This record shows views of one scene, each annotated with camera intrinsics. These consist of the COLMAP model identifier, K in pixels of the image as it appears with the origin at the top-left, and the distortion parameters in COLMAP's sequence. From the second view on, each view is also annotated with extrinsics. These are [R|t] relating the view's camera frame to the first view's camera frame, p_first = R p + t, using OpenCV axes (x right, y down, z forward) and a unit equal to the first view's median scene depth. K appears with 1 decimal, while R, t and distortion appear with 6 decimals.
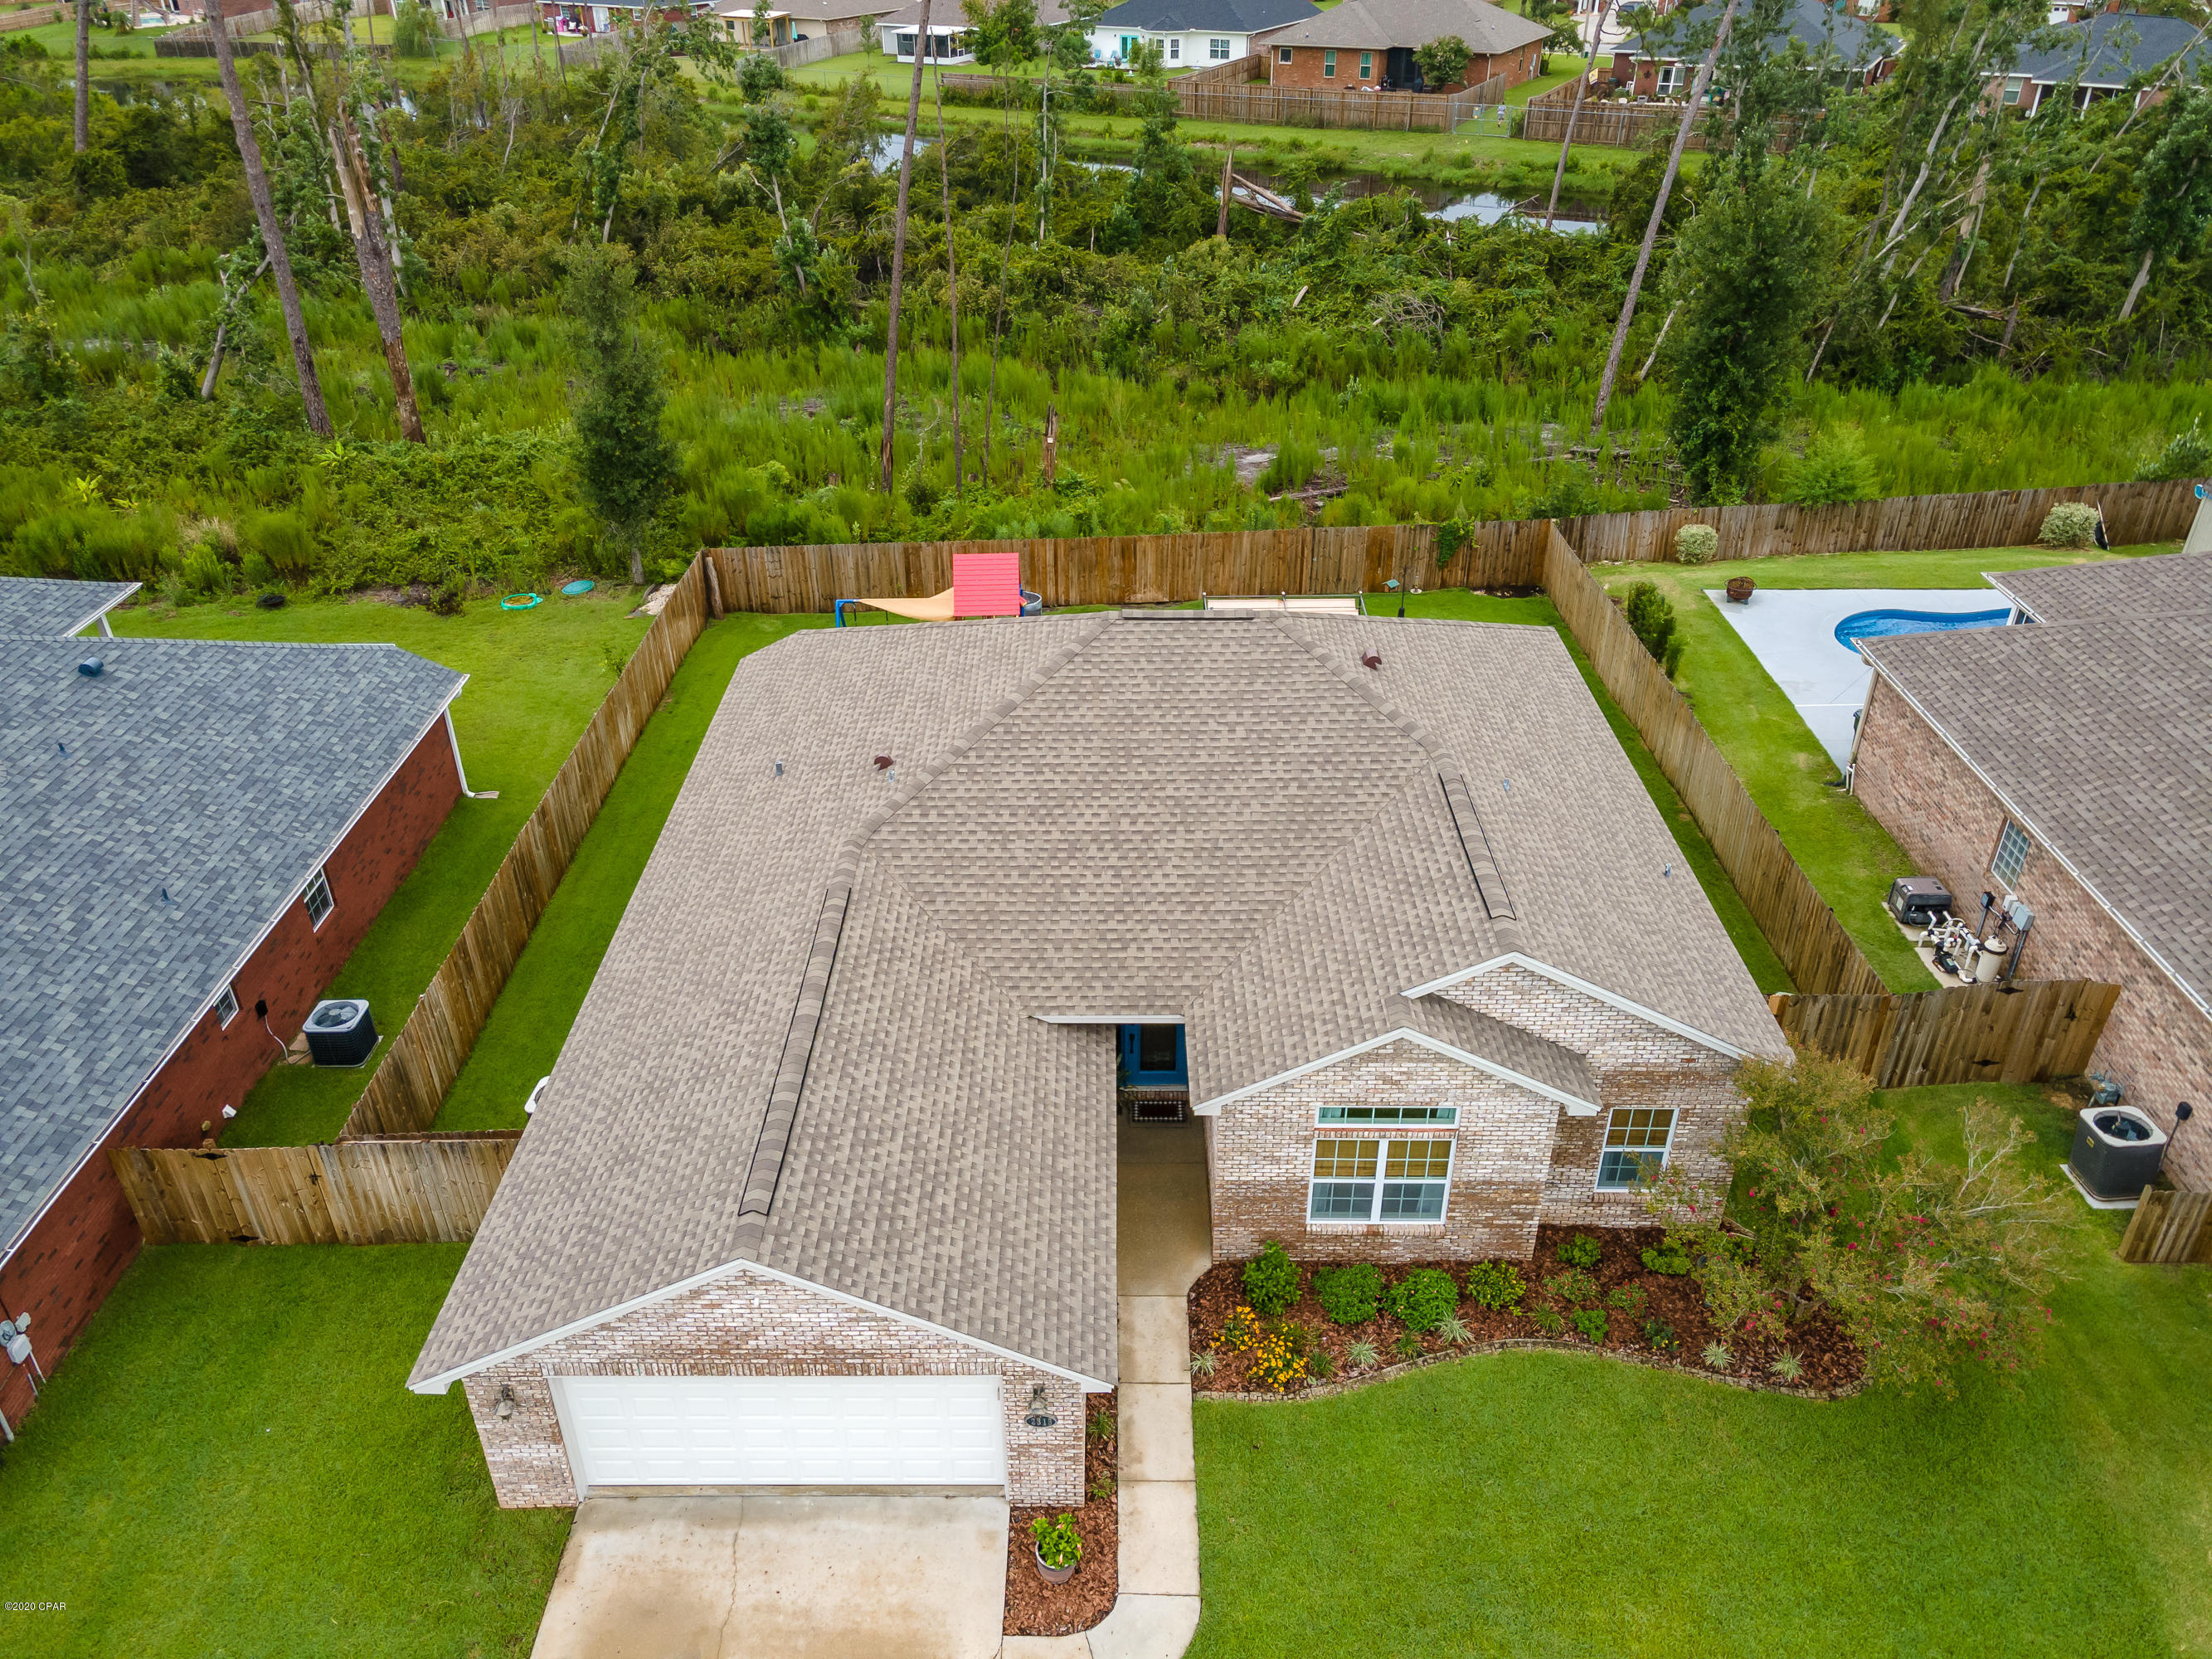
lens RADIAL K [[1594.9, 0, 1106.0], [0, 1594.9, 829.5], [0, 0, 1]] dist [0.022461, 0.036995]
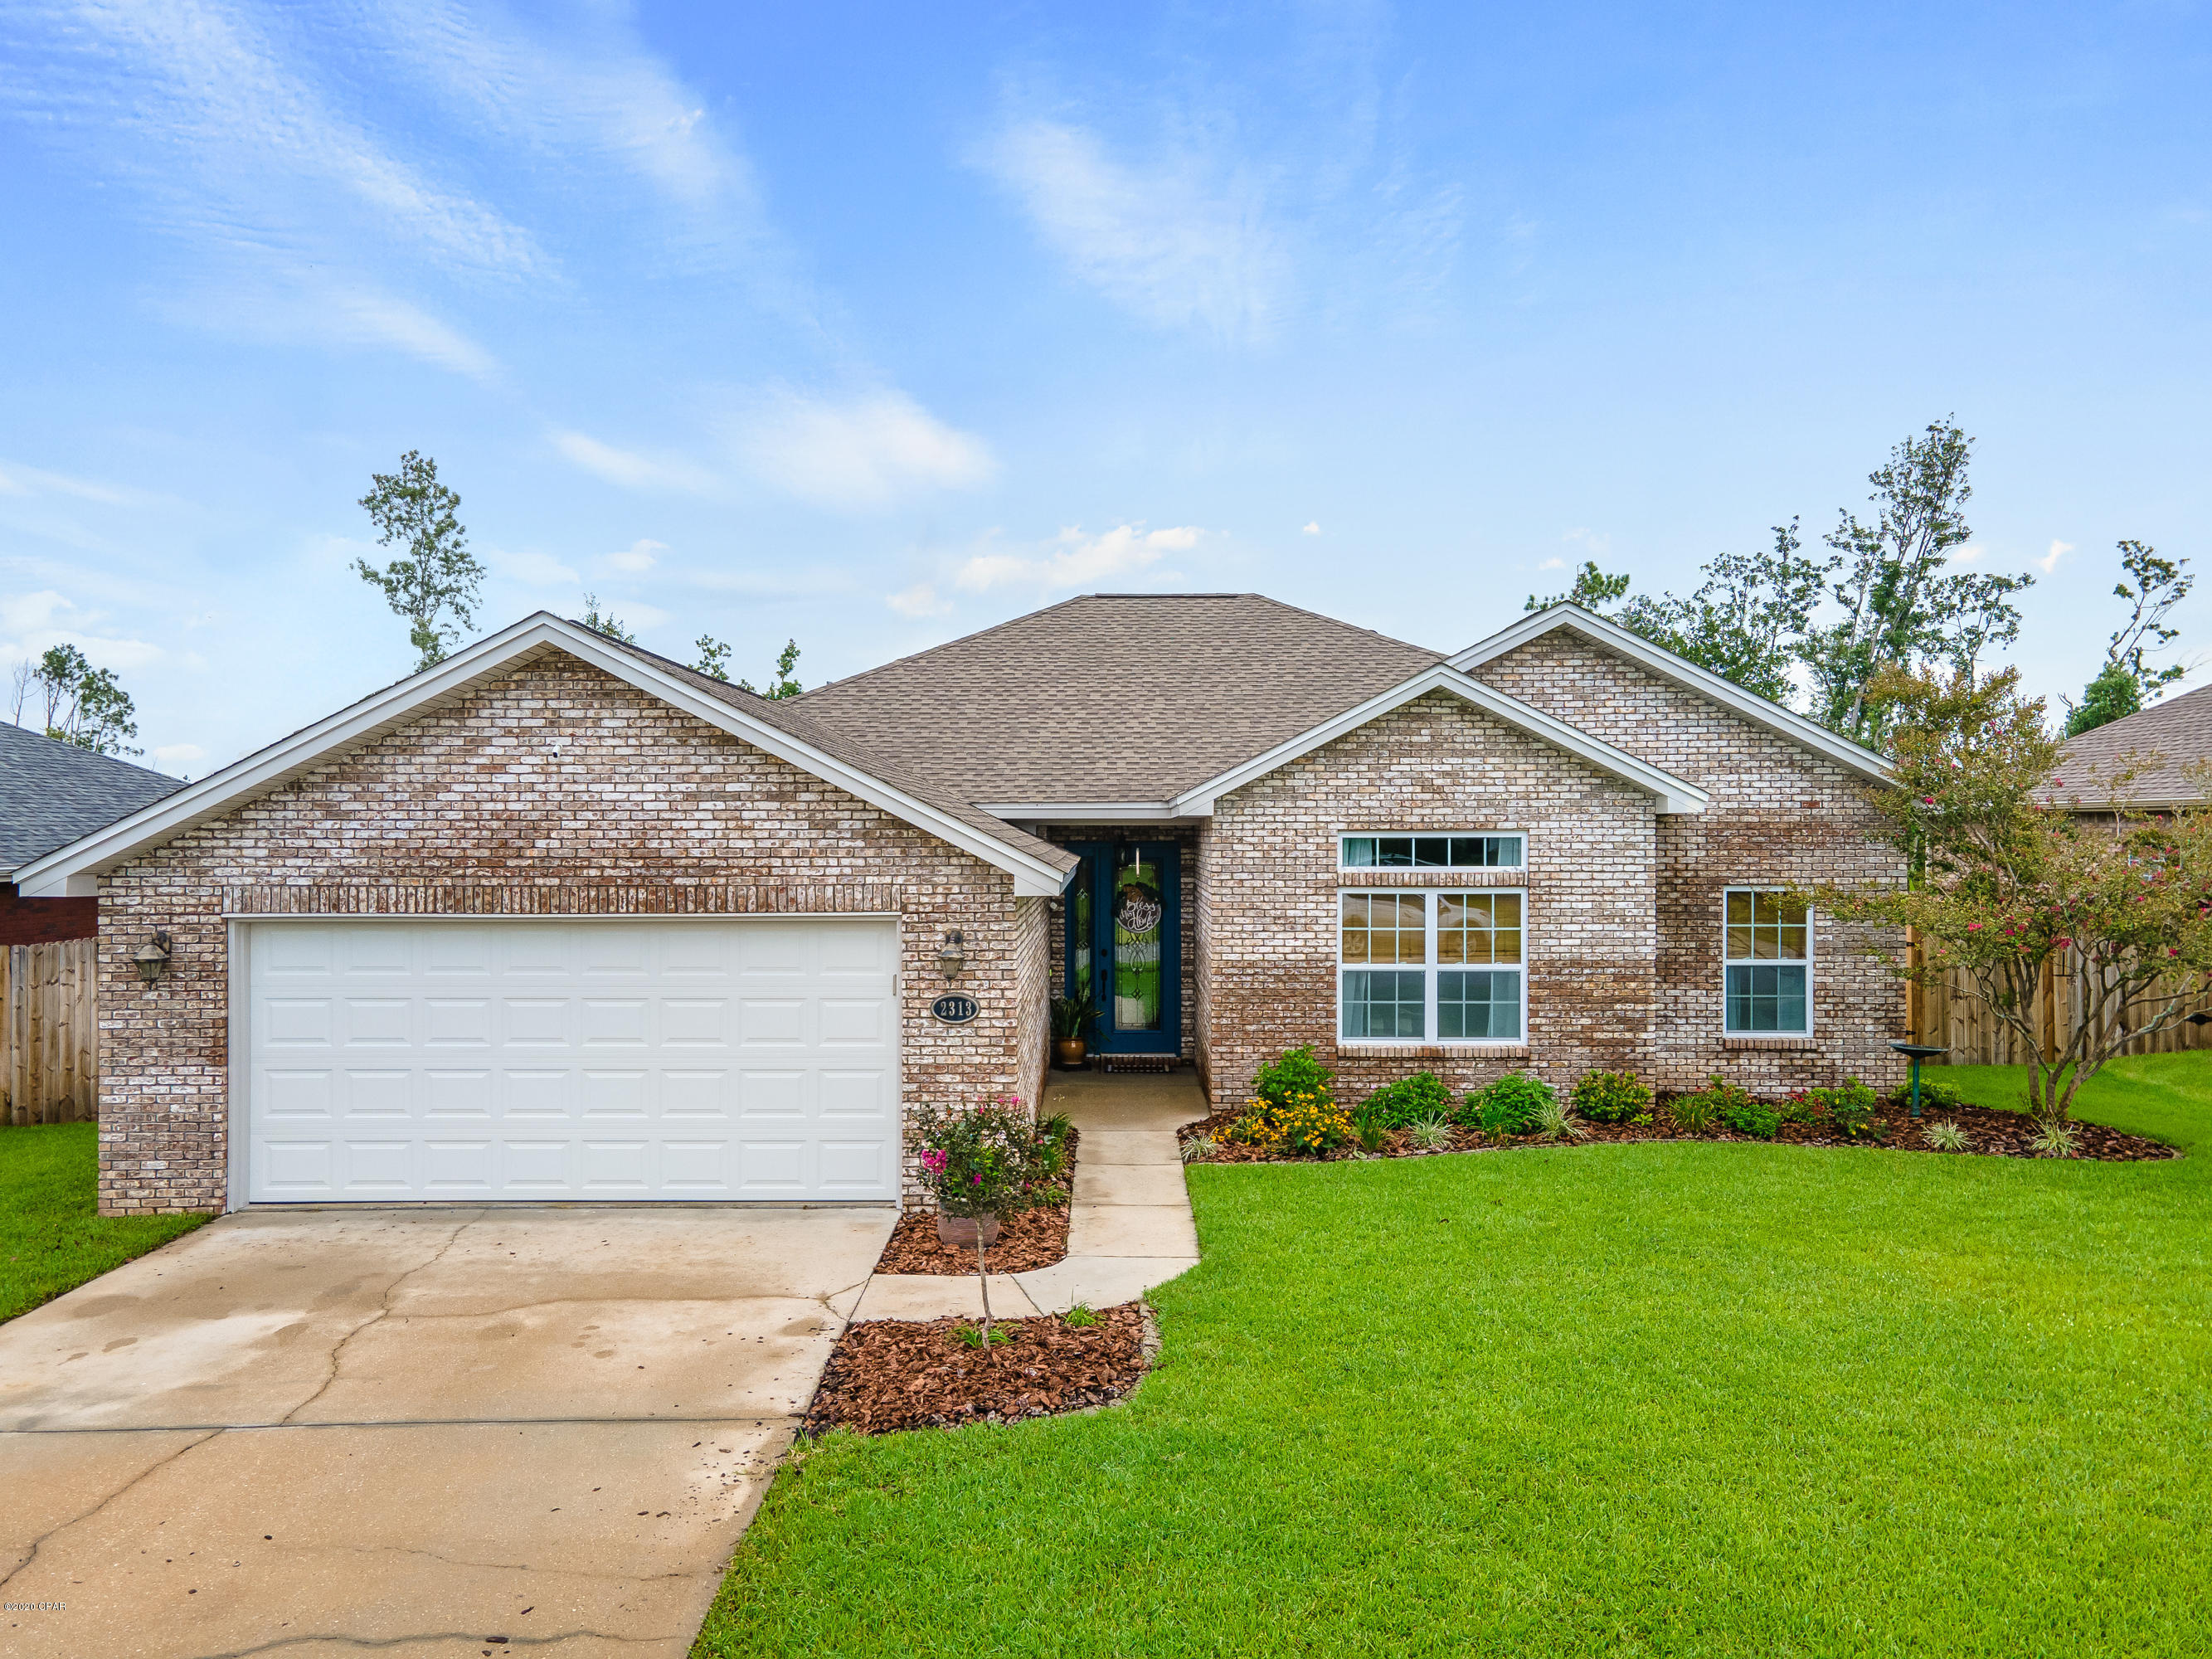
lens RADIAL K [[1594.9, 0, 1106.0], [0, 1594.9, 829.5], [0, 0, 1]] dist [0.022461, 0.036995]
pose [[0.999990, 0.003335, 0.002928, 0.017548], [-0.001375, 0.860166, -0.510013, 0.559345], [-0.004219, 0.510004, 0.860162, 0.336758]]
